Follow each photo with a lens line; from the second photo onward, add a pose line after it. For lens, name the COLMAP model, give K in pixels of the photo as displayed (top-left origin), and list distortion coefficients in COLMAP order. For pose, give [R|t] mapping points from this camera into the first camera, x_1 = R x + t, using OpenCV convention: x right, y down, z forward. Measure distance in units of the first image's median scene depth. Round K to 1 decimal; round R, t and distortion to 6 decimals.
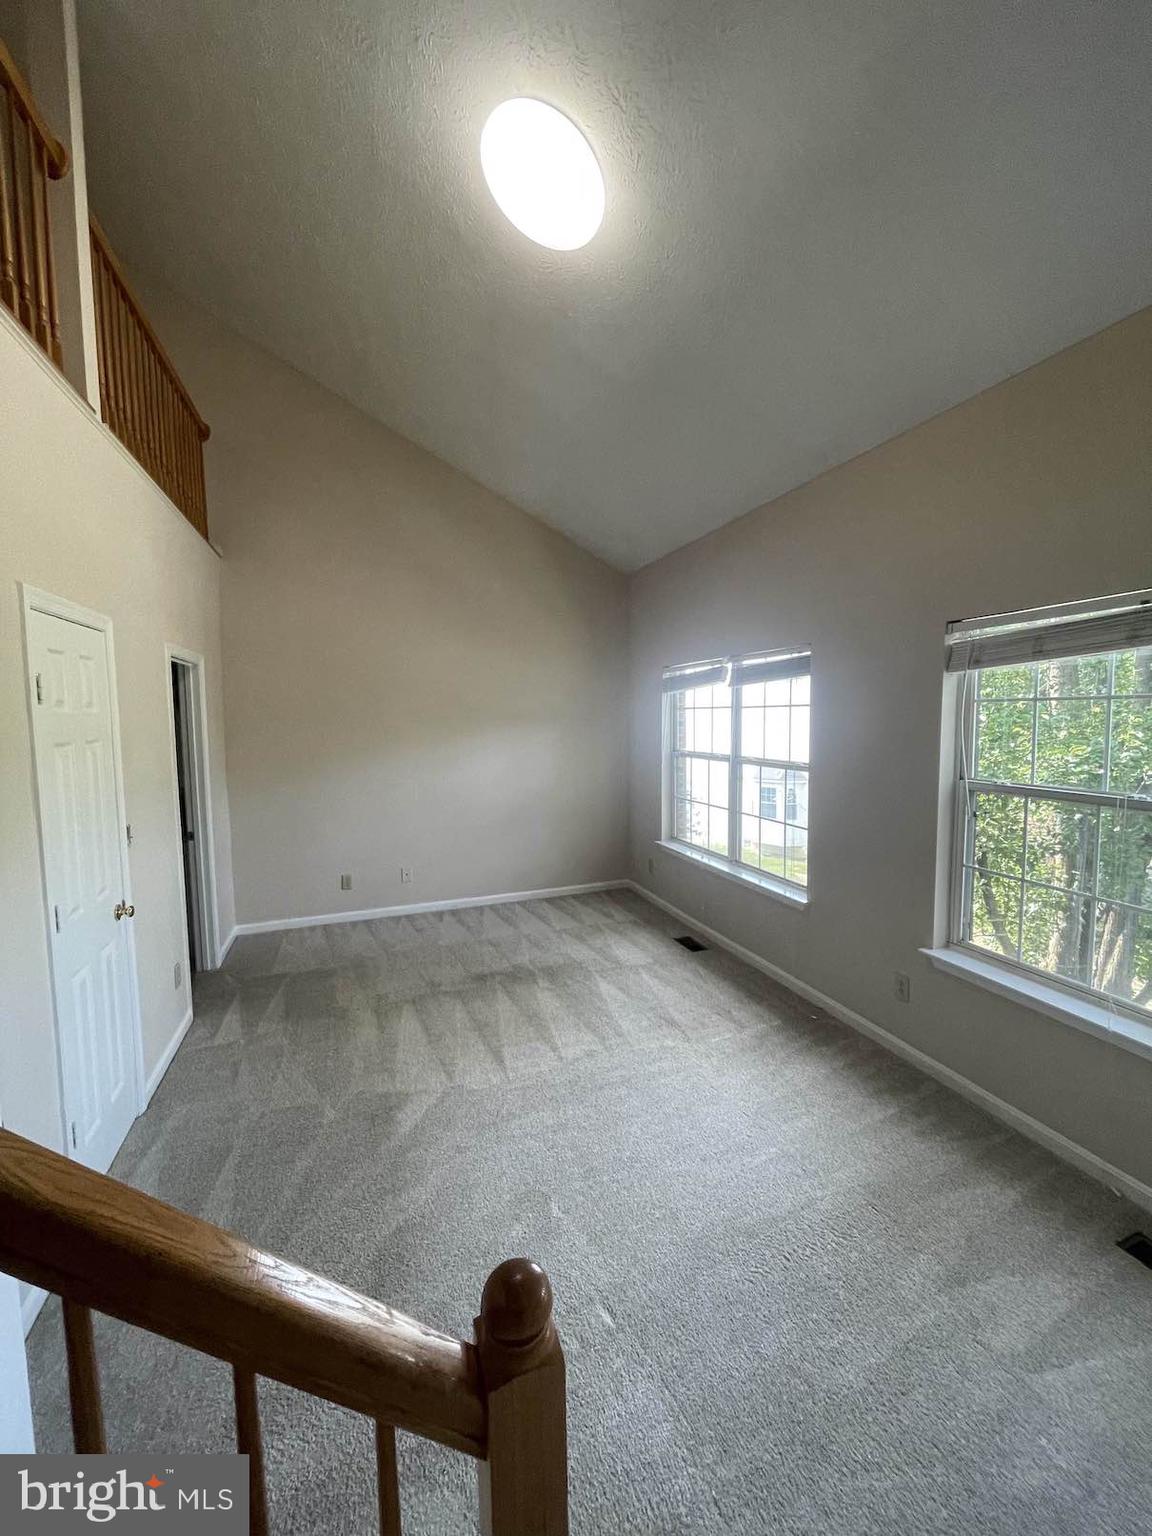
lens RADIAL K [[613.3, 0, 576.0], [0, 613.3, 768.0], [0, 0, 1]] dist [-0.061527, 0.019865]
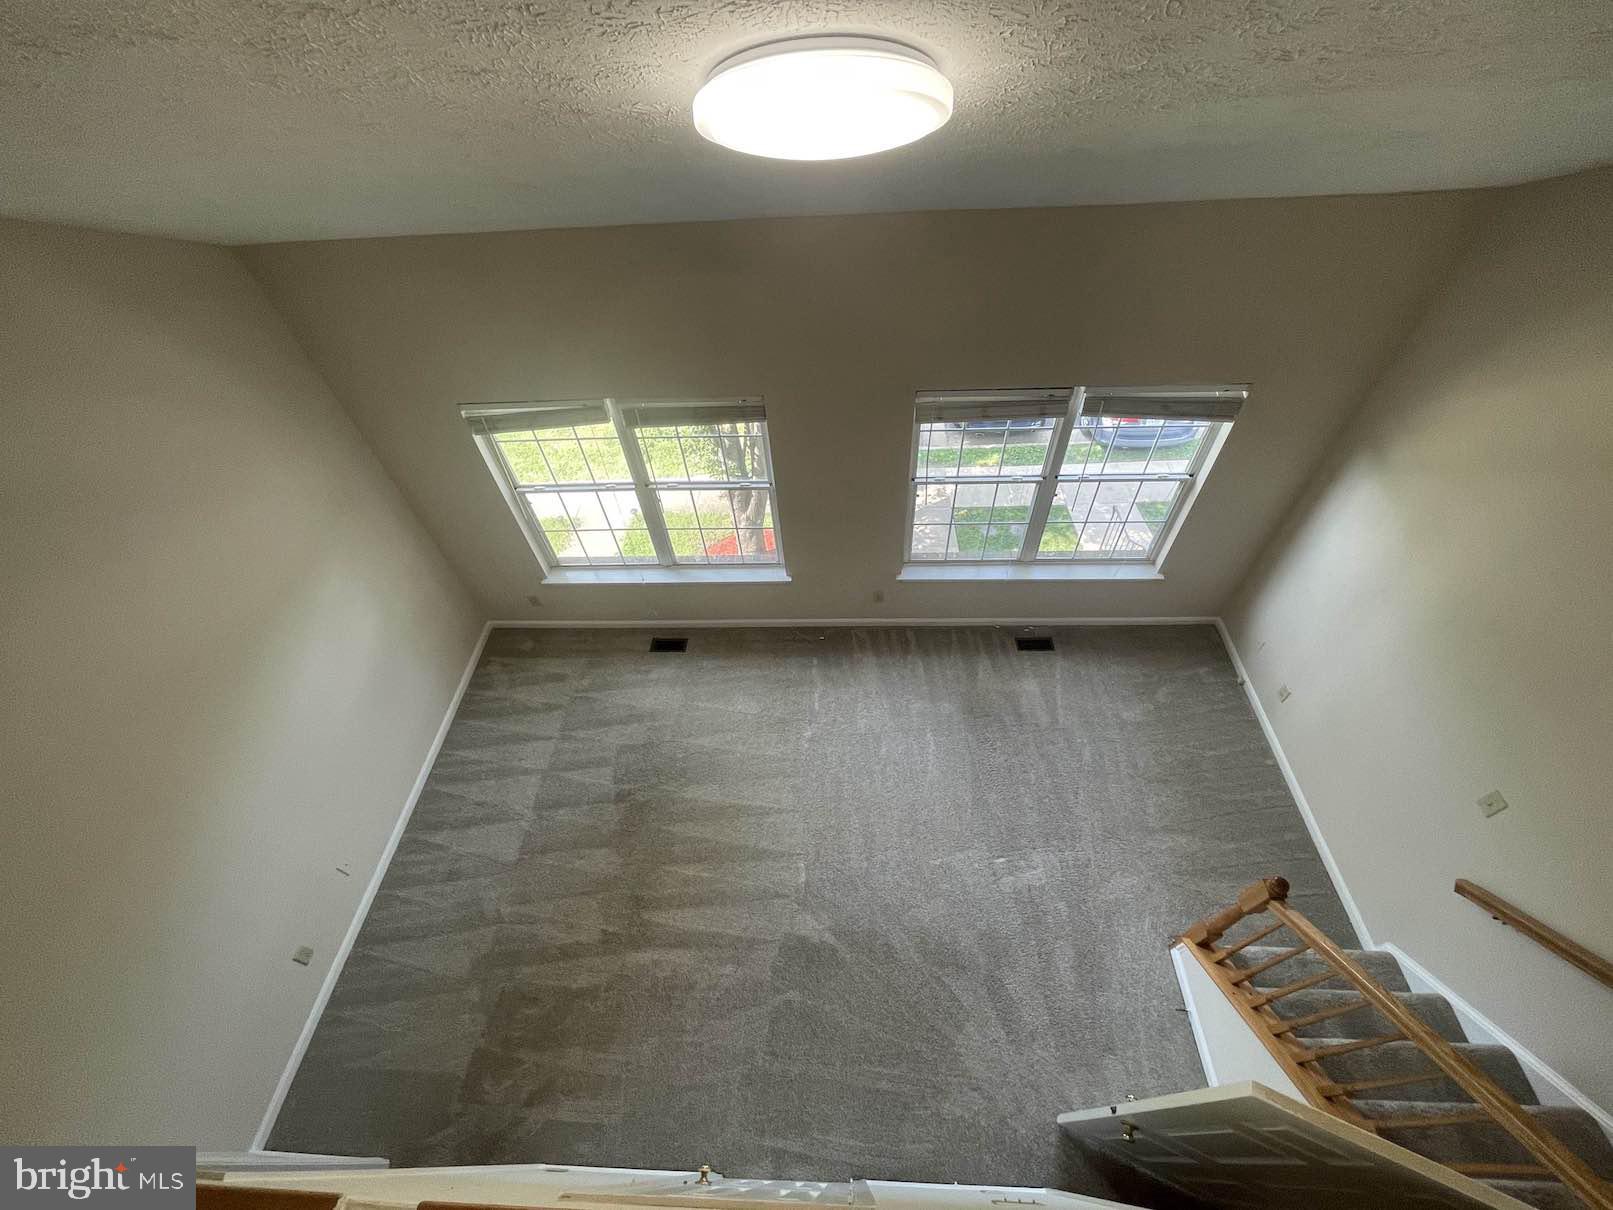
lens RADIAL K [[644.1, 0, 806.5], [0, 644.1, 605.0], [0, 0, 1]] dist [-0.061527, 0.019865]
pose [[0.367906, -0.716196, 0.593051, -0.459961], [0.131104, 0.671365, 0.729439, -0.740958], [-0.920574, -0.190613, 0.340895, 0.506753]]
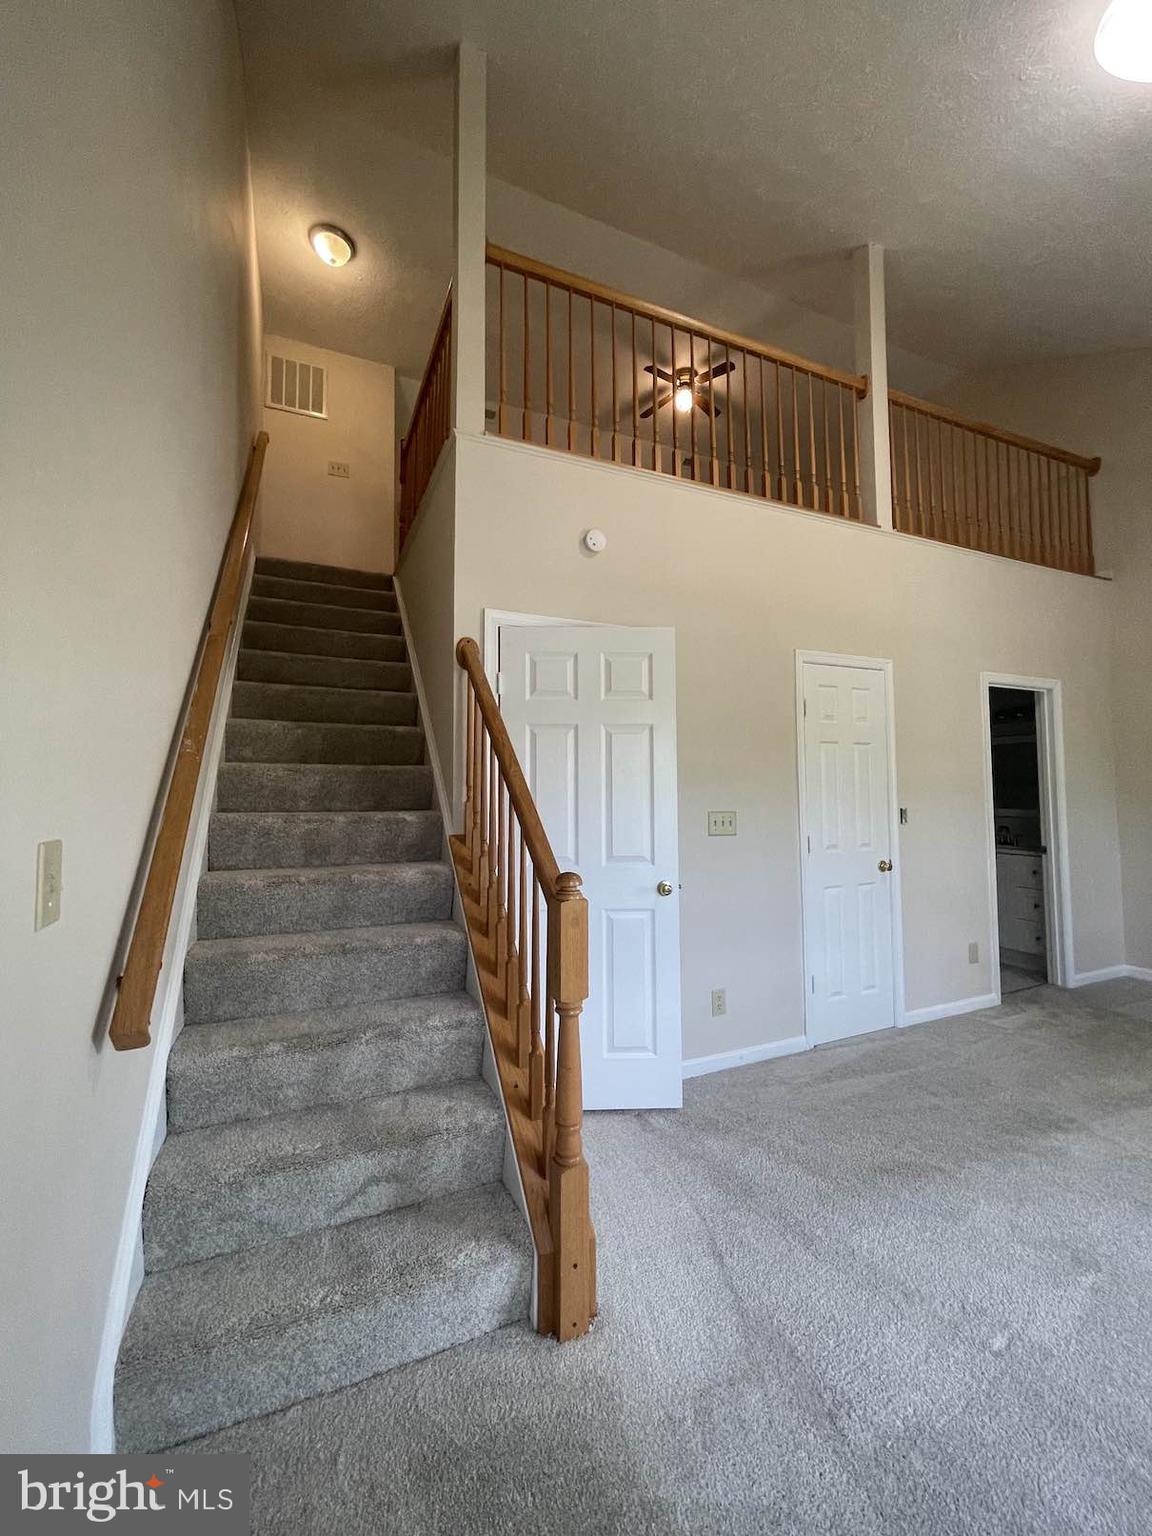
lens RADIAL K [[618.6, 0, 616.4], [0, 618.6, 759.9], [0, 0, 1]] dist [0.003235, 0.000289]
pose [[0.116851, -0.044447, -0.992154, 0.438682], [-0.075800, 0.995685, -0.053532, 0.085739], [0.990253, 0.081461, 0.112977, 0.137910]]
